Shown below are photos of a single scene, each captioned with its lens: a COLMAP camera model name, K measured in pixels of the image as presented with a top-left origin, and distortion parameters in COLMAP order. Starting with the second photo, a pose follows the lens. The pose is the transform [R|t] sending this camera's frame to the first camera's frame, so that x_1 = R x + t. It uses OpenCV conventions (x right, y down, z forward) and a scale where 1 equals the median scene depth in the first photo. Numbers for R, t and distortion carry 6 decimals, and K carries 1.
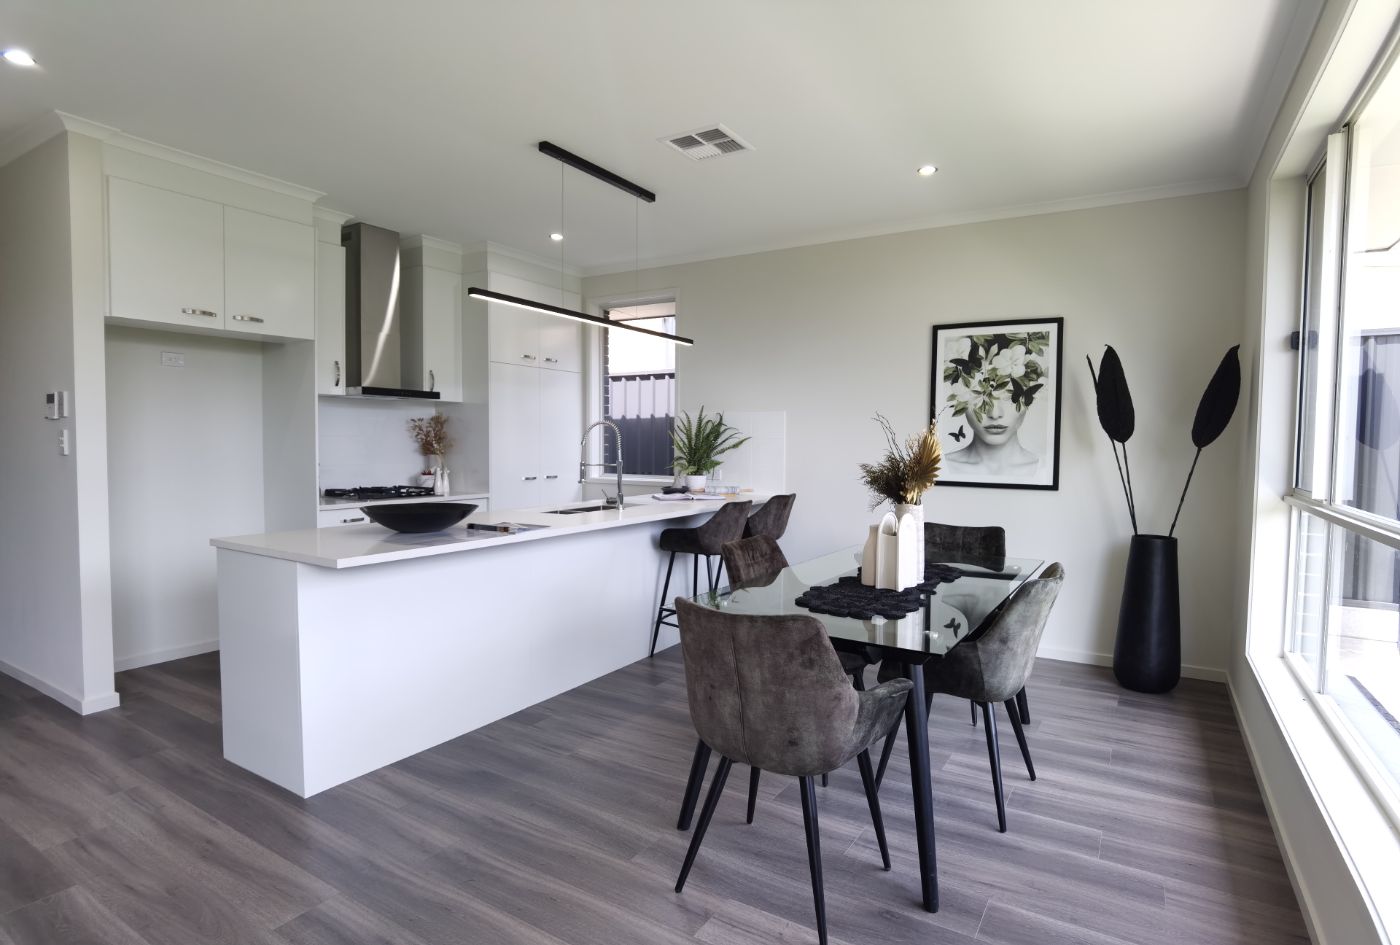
lens RADIAL K [[730.9, 0, 698.2], [0, 730.9, 454.6], [0, 0, 1]] dist [-0.003506, -0.000407]
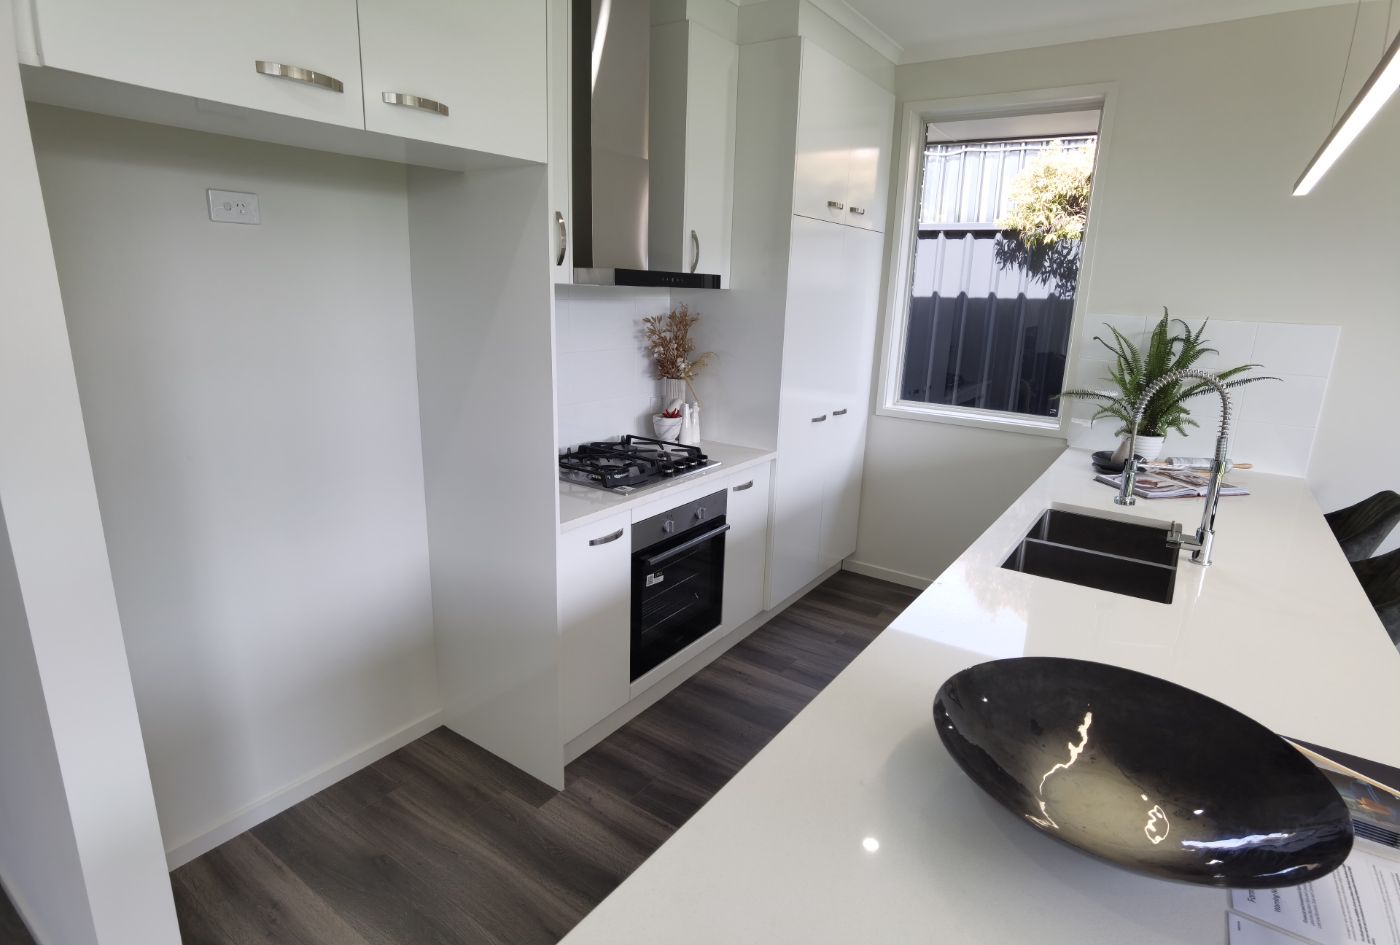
lens RADIAL K [[730.9, 0, 698.2], [0, 730.9, 454.6], [0, 0, 1]] dist [-0.003506, -0.000407]
pose [[0.998472, 0.037223, -0.040853, -0.323261], [-0.027875, 0.977452, 0.209309, -0.064455], [0.047723, -0.207851, 0.976996, 0.429492]]
